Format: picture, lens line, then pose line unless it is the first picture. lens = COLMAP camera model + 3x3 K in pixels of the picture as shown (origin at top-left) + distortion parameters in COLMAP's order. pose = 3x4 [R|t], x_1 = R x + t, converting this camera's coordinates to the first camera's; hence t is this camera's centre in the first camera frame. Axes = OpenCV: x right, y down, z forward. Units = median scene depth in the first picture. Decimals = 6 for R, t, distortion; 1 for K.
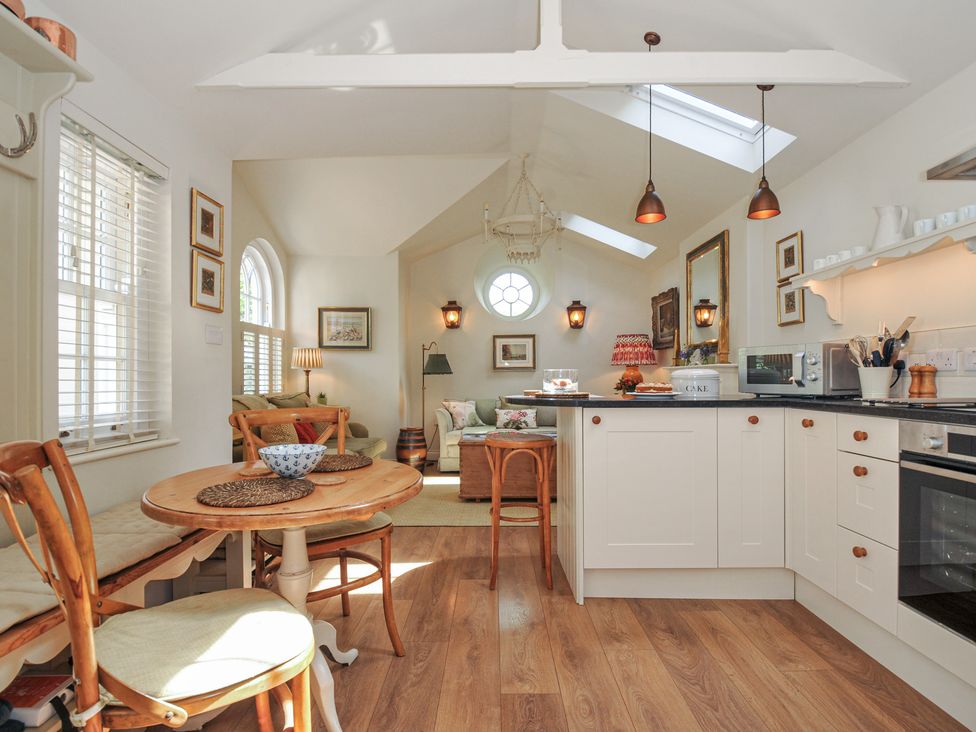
lens RADIAL K [[503.7, 0, 495.2], [0, 503.7, 377.3], [0, 0, 1]] dist [0.020968, -0.027809]
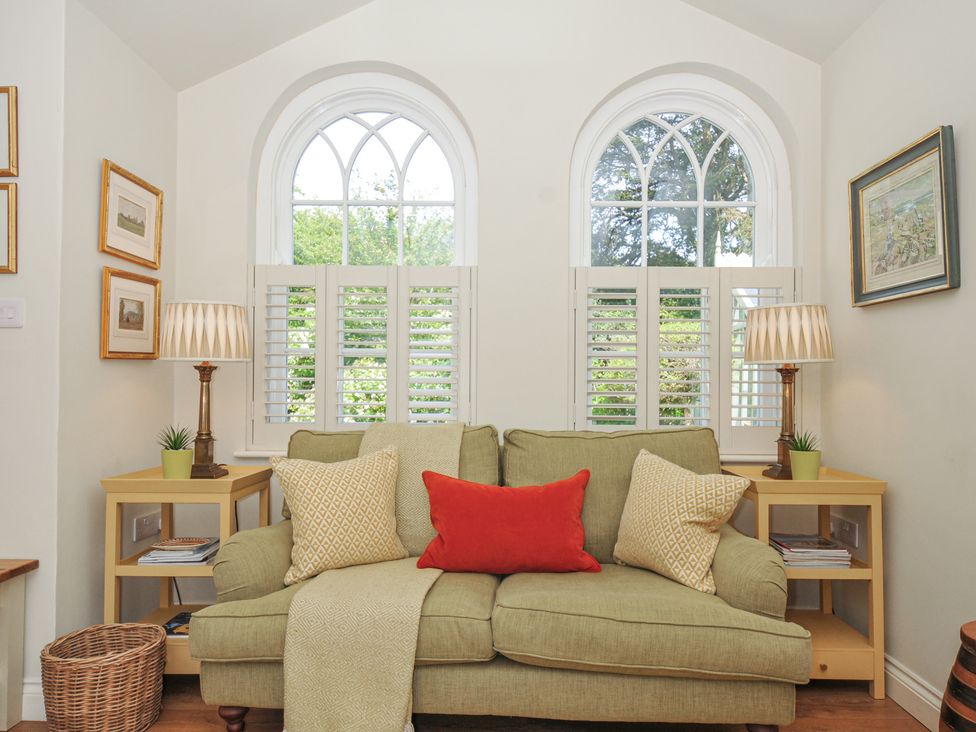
lens RADIAL K [[716.6, 0, 493.9], [0, 716.6, 377.6], [0, 0, 1]] dist [0.032866, -0.037496]
pose [[-0.018456, -0.010179, -0.999778, 0.138359], [-0.005590, 0.999934, -0.010078, -0.001941], [0.999814, 0.005403, -0.018512, 0.800512]]
